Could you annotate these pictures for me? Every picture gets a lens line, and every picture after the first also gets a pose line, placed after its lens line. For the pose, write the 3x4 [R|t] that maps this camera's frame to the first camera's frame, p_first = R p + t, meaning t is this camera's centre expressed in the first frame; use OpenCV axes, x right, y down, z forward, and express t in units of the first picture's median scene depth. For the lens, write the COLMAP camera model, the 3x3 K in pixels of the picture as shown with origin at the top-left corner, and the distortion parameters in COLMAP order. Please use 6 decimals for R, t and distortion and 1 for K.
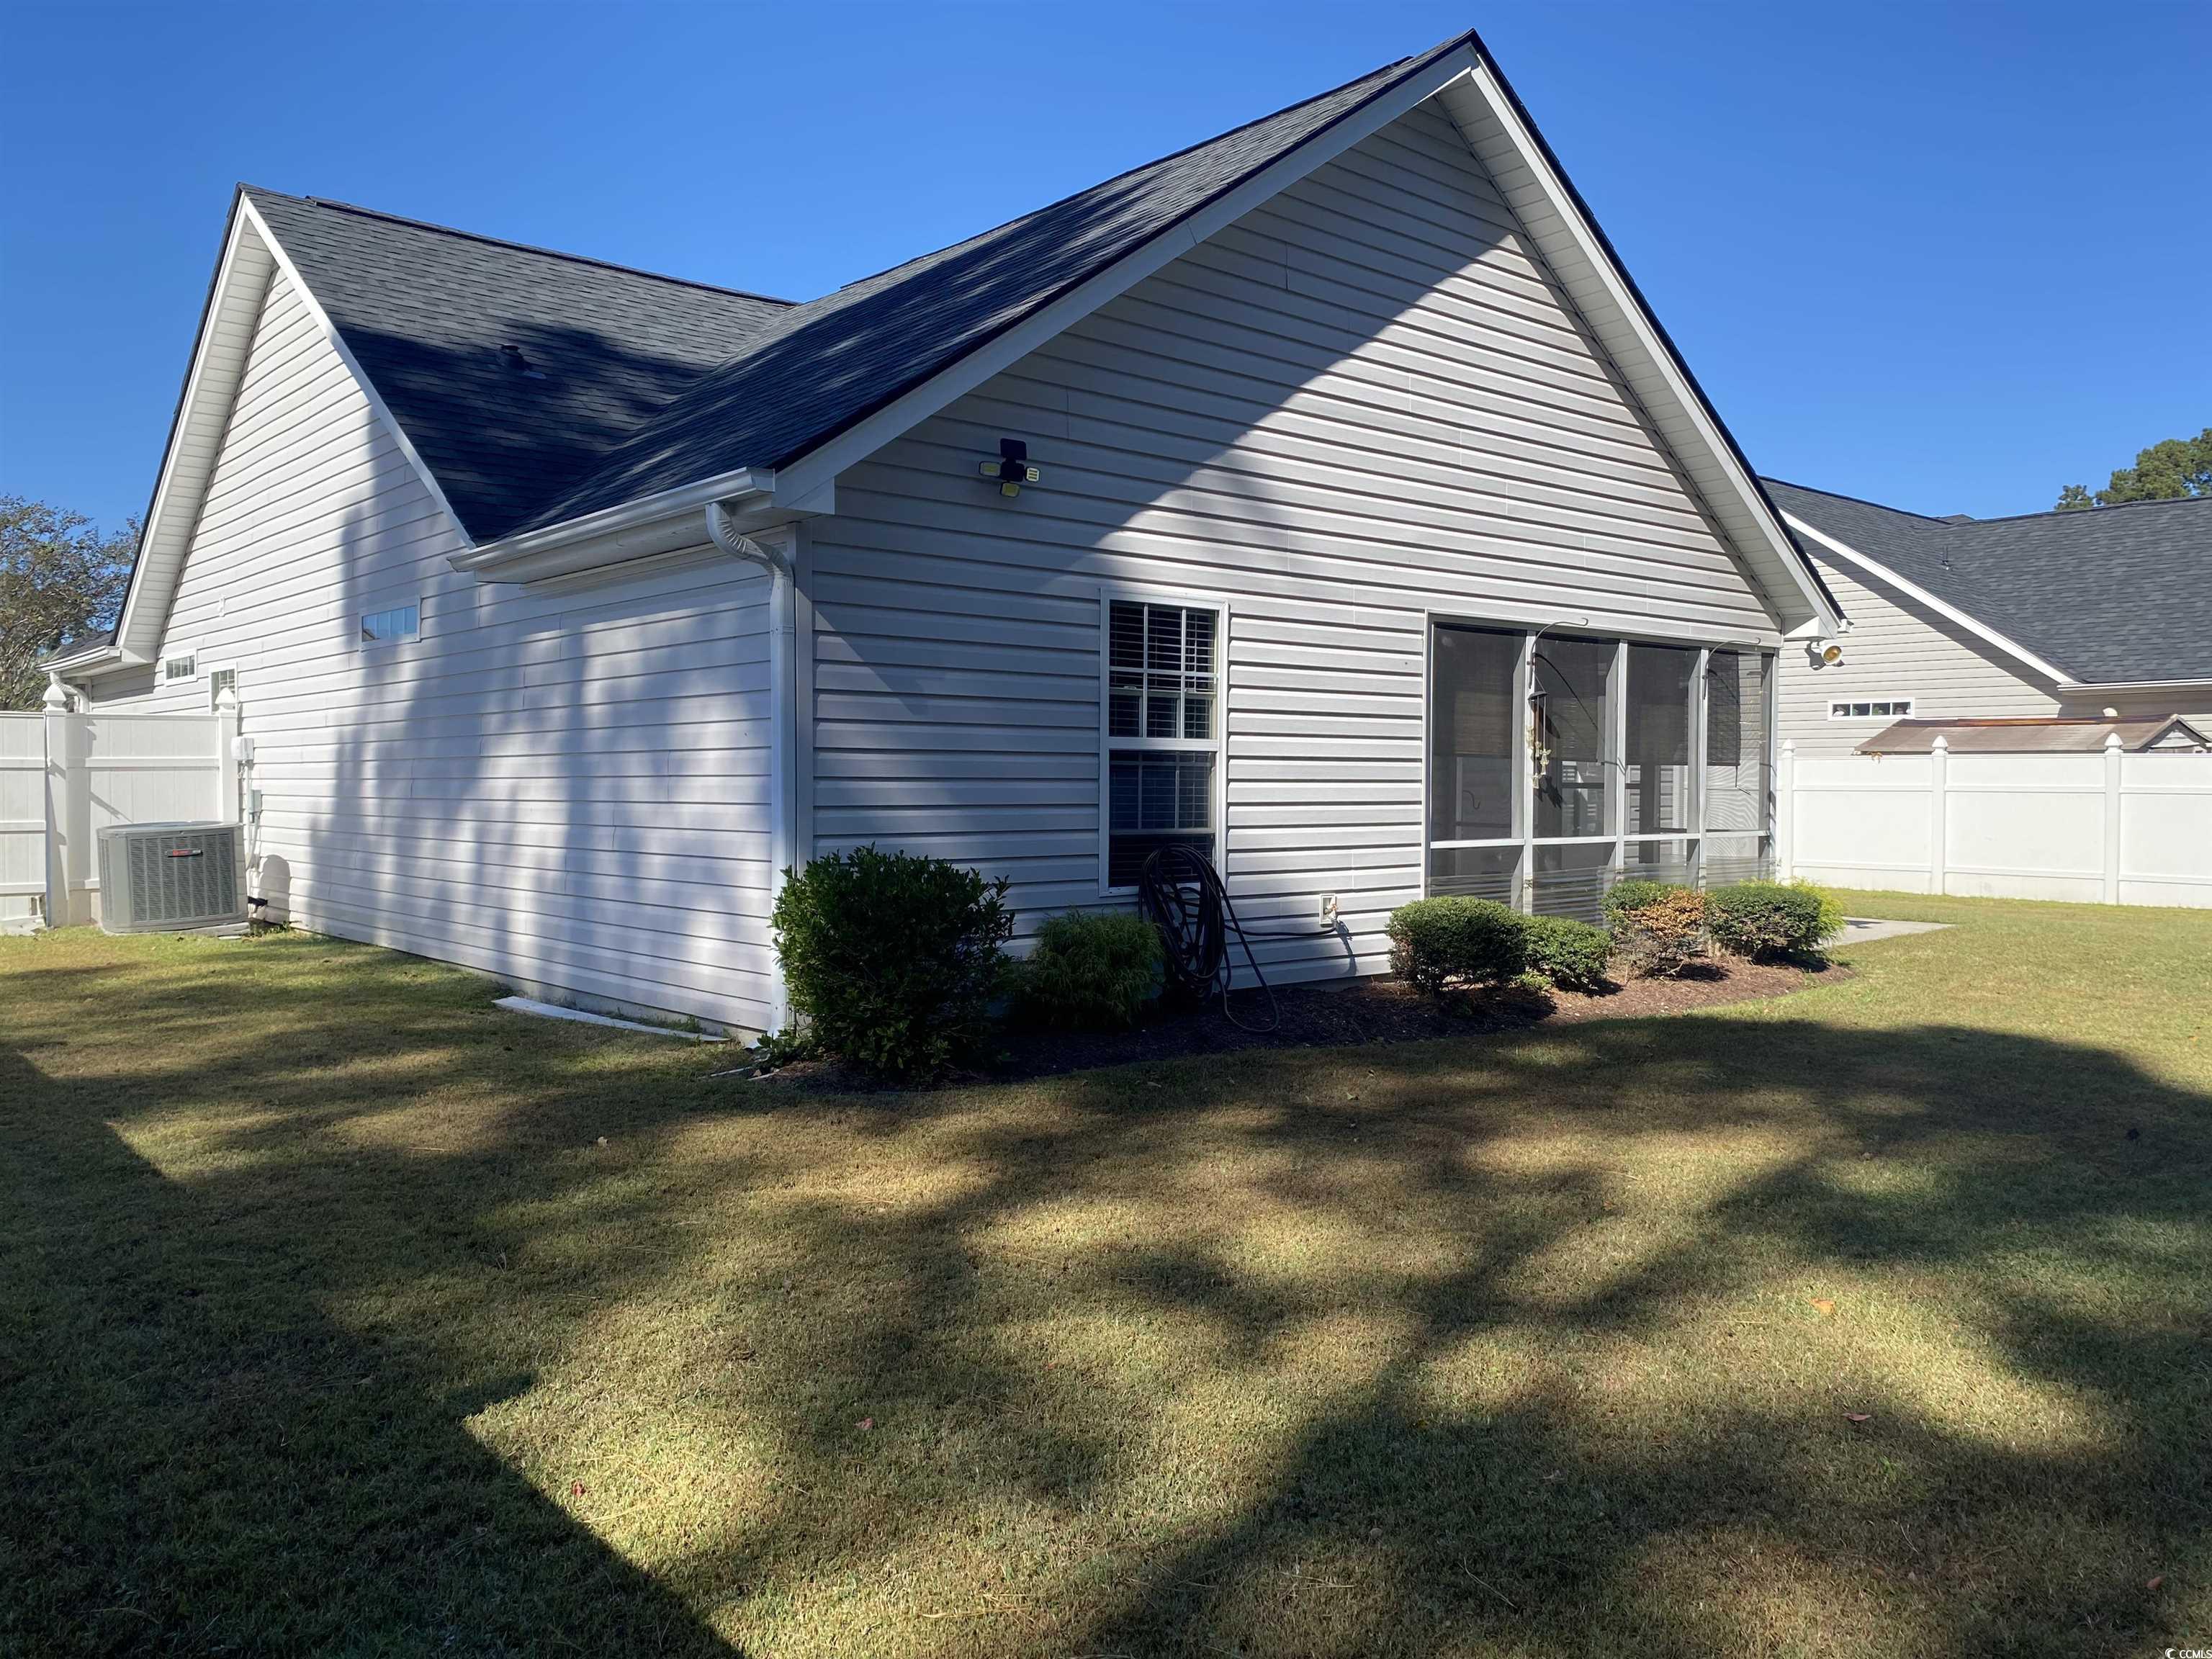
lens RADIAL K [[1652.4, 0, 1106.0], [0, 1652.4, 829.5], [0, 0, 1]] dist [0.057065, -0.084619]
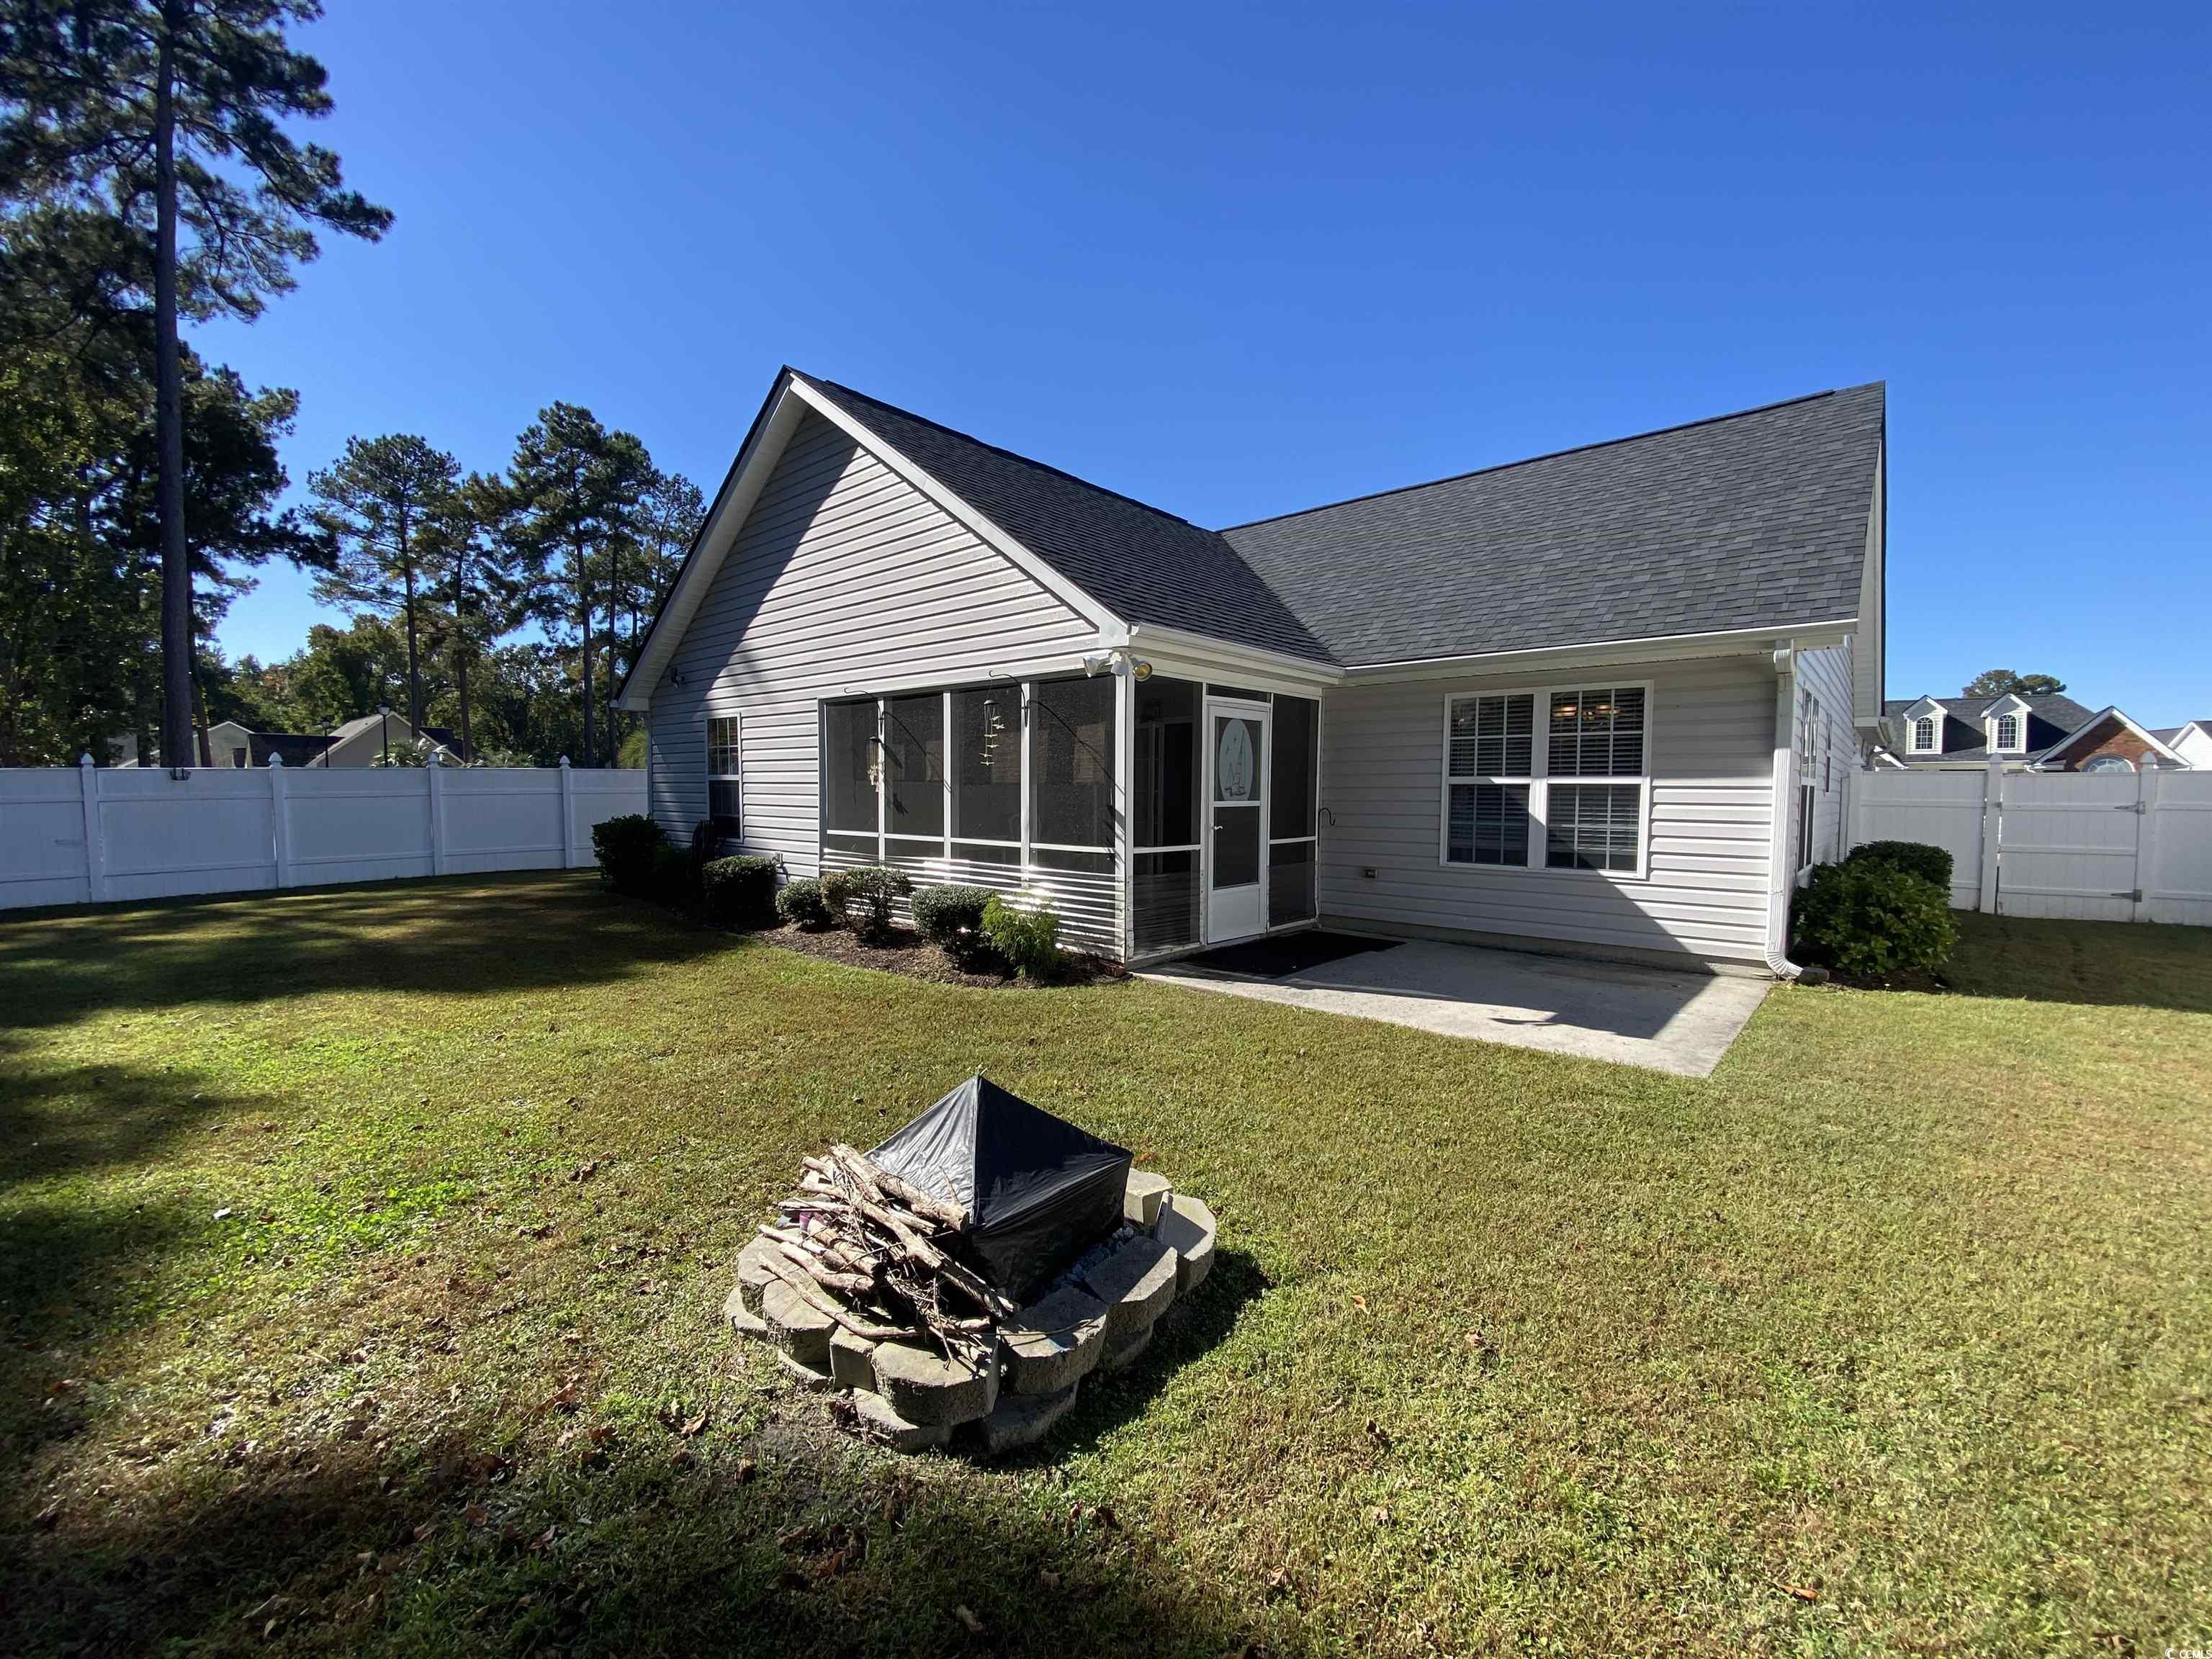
lens RADIAL K [[901.8, 0, 1106.0], [0, 901.8, 829.5], [0, 0, 1]] dist [0.046646, -0.030587]
pose [[0.129150, 0.047747, -0.990475, 1.194678], [-0.030969, 0.998547, 0.044098, -0.044570], [0.991141, 0.024978, 0.130441, 1.181627]]
